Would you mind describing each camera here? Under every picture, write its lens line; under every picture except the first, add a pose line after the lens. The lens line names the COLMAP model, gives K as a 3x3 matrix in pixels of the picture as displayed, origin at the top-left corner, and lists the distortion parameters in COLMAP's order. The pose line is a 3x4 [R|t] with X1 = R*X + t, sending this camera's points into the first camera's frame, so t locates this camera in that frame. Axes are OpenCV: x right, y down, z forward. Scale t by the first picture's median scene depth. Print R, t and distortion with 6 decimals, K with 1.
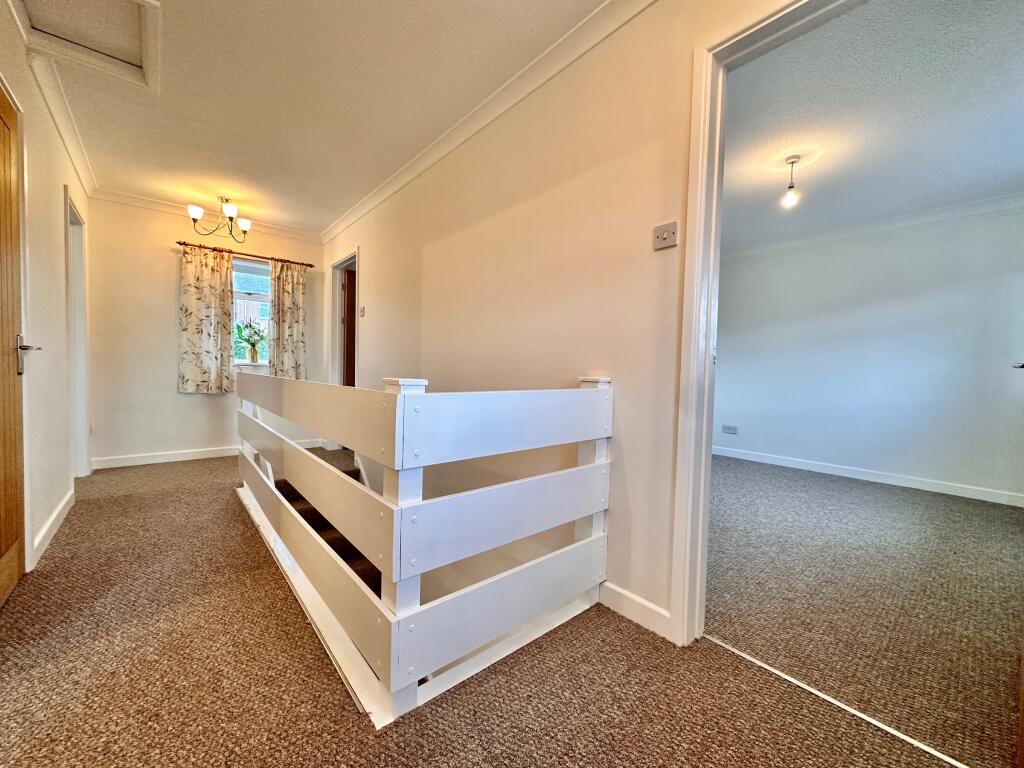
lens RADIAL K [[405.8, 0, 505.7], [0, 405.8, 378.1], [0, 0, 1]] dist [0.000281, -0.000067]
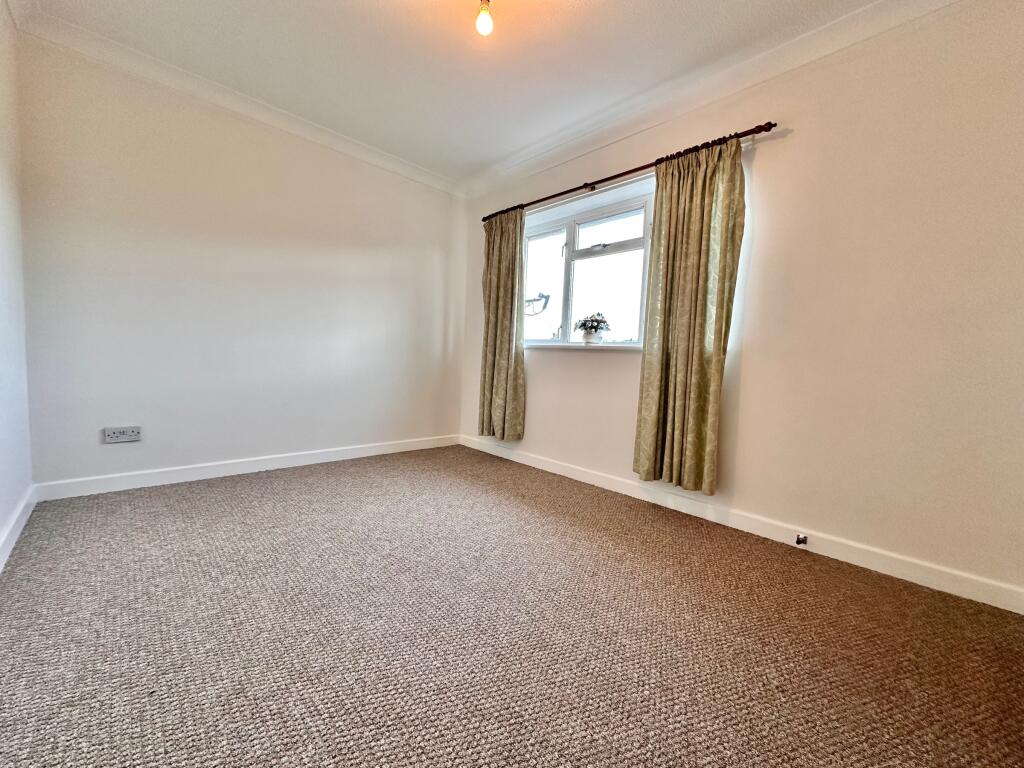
lens RADIAL K [[405.8, 0, 505.7], [0, 405.8, 378.1], [0, 0, 1]] dist [0.000281, -0.000067]
pose [[-0.059110, -0.069637, 0.995820, 0.077321], [-0.018263, 0.997472, 0.068668, 0.025739], [-0.998084, -0.014127, -0.060232, 1.017182]]
